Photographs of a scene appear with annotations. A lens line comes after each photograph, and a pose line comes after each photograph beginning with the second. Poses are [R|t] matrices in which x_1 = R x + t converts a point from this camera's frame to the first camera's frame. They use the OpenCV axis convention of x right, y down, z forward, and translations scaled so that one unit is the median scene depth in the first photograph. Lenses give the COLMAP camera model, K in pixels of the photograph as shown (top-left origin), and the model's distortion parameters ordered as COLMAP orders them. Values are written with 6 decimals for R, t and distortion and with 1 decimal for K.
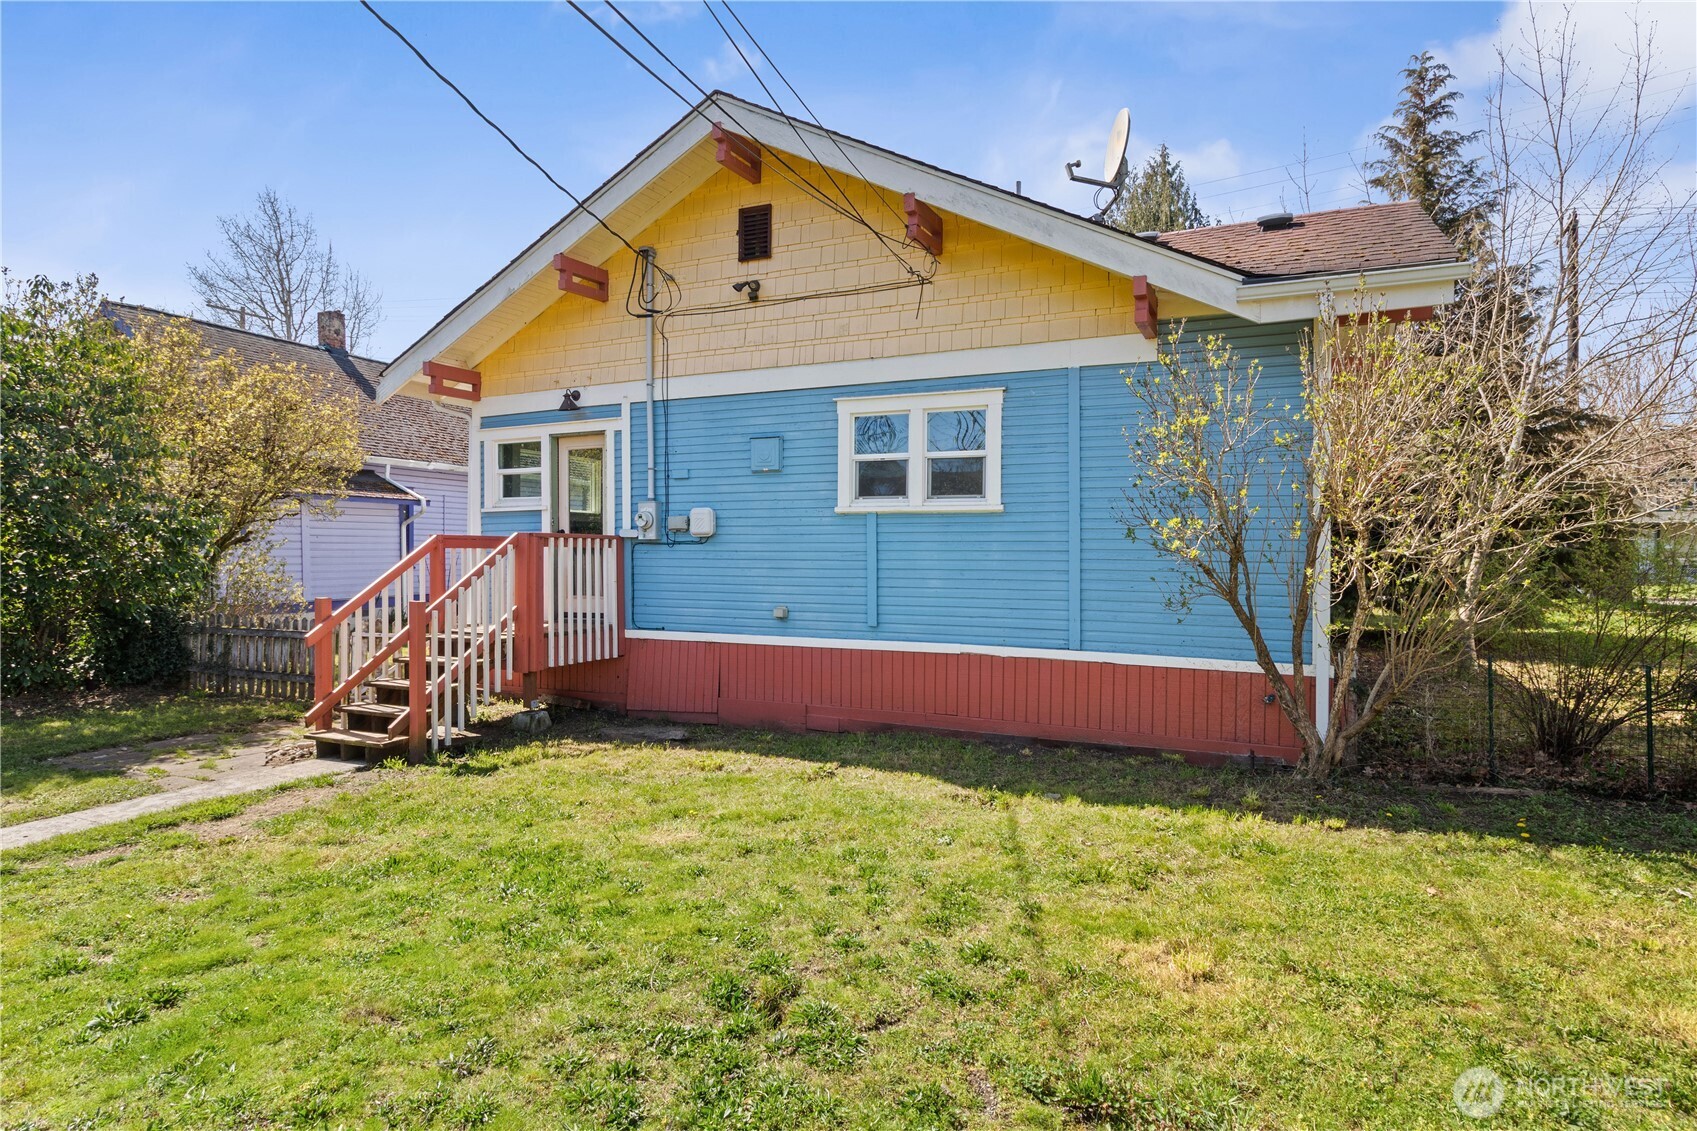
lens RADIAL K [[902.9, 0, 849.6], [0, 902.9, 567.1], [0, 0, 1]] dist [0.000728, -0.000031]
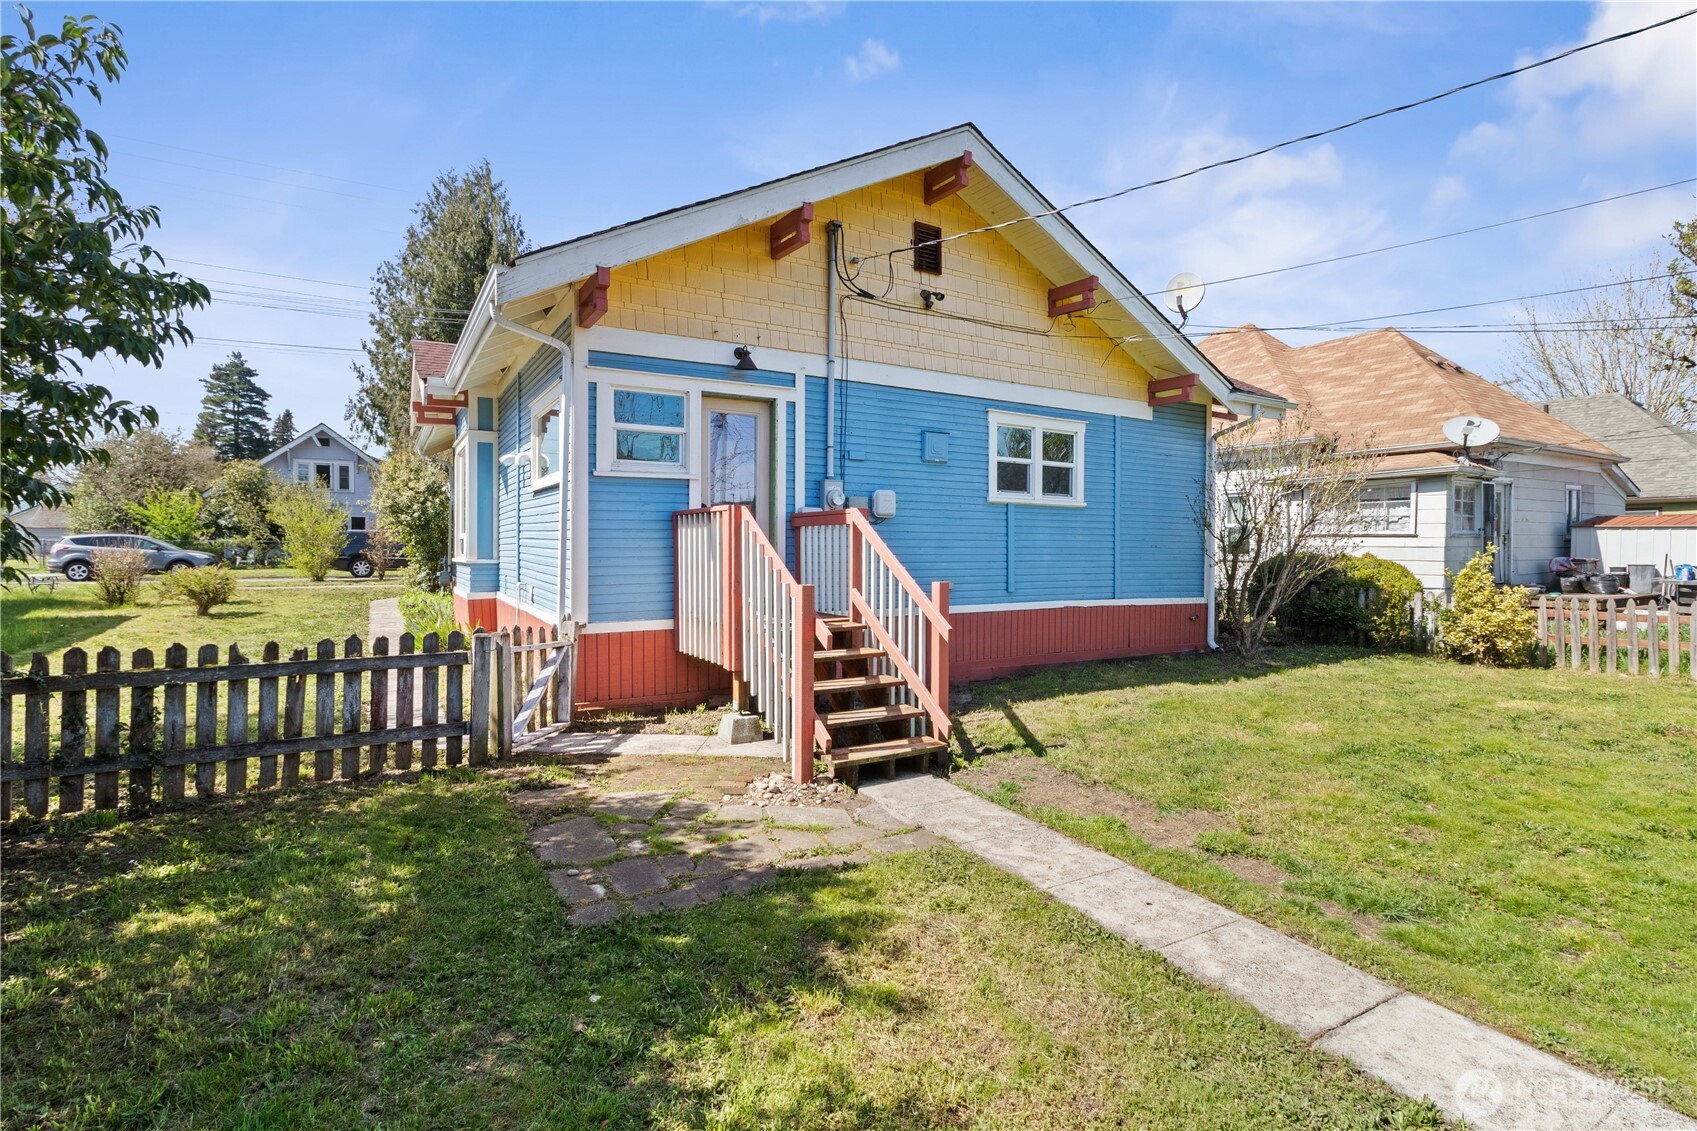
lens RADIAL K [[803.6, 0, 853.3], [0, 803.6, 572.0], [0, 0, 1]] dist [0.002740, 0.000683]
pose [[0.564812, -0.019874, 0.824980, -0.991727], [0.016998, 0.999778, 0.012447, 0.018373], [-0.825045, 0.006993, 0.565024, 0.513999]]
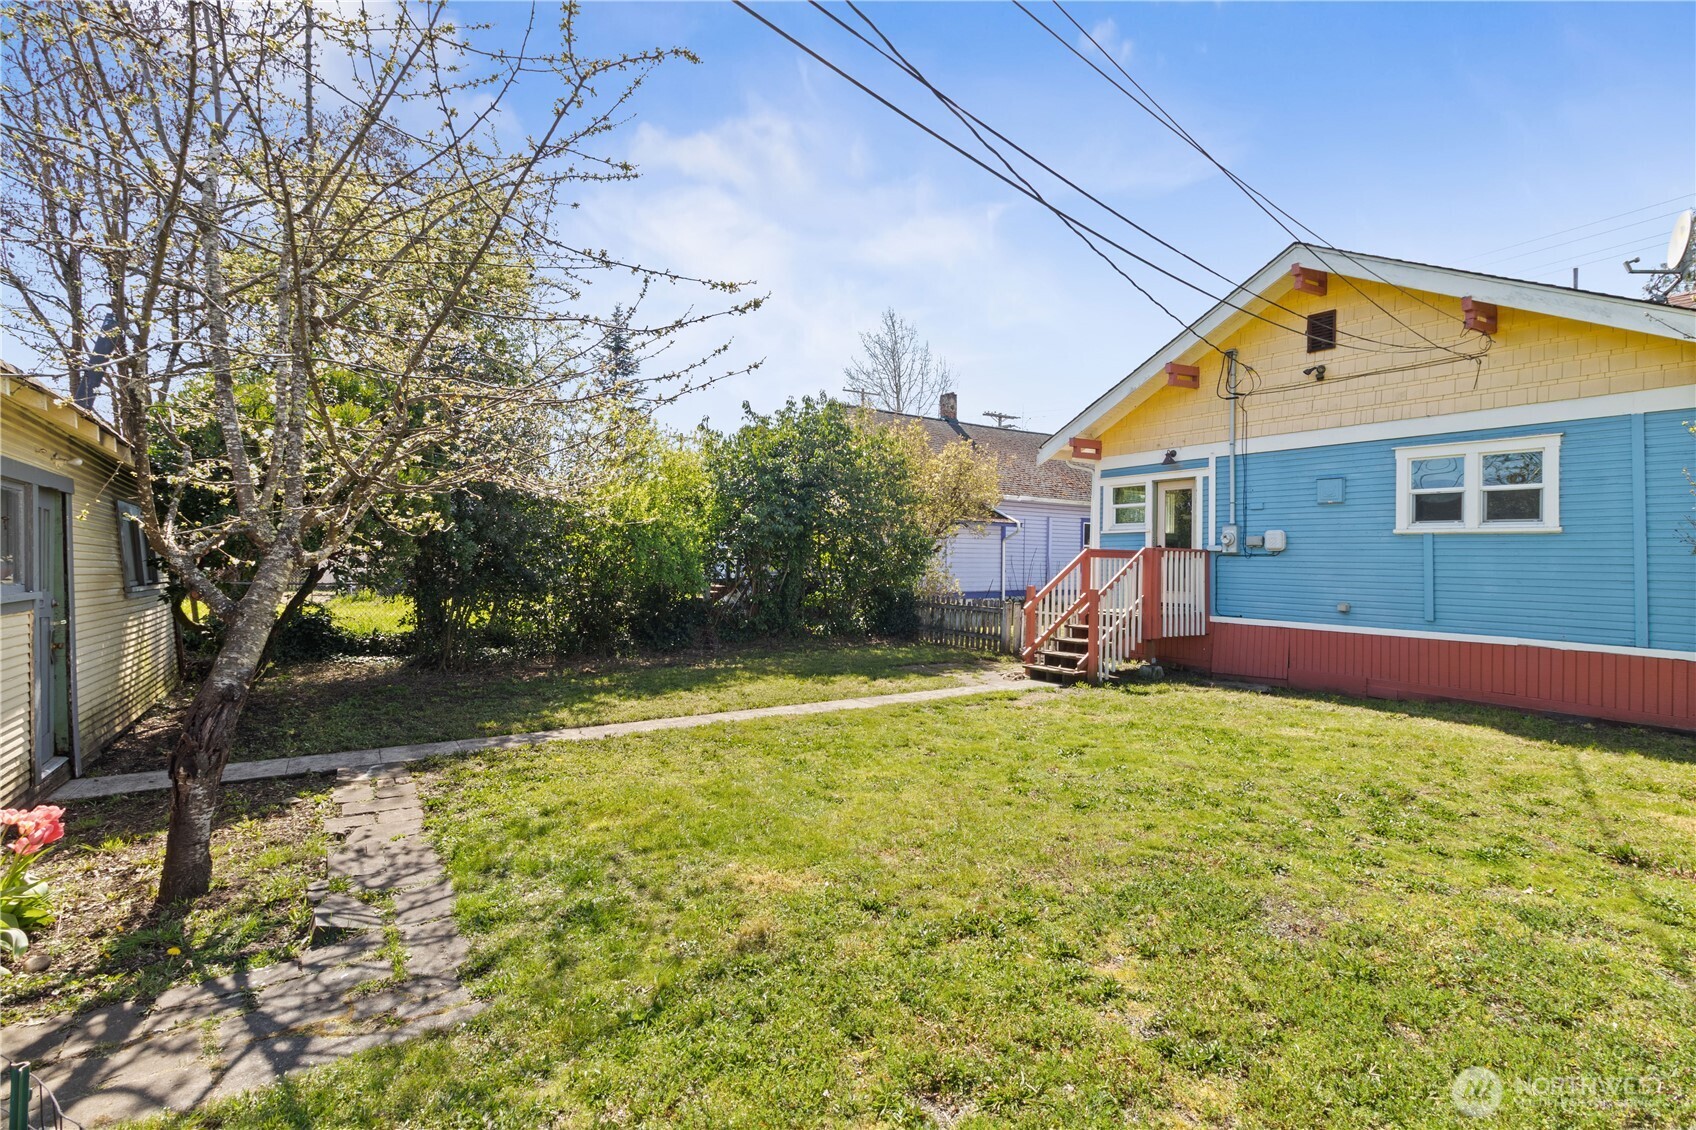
lens RADIAL K [[803.1, 0, 845.4], [0, 803.1, 541.2], [0, 0, 1]] dist [0.002740, 0.000683]
pose [[0.846309, -0.000981, -0.532692, -0.066179], [-0.021681, 0.999106, -0.036285, 0.011159], [0.532251, 0.042258, 0.845531, -0.413350]]
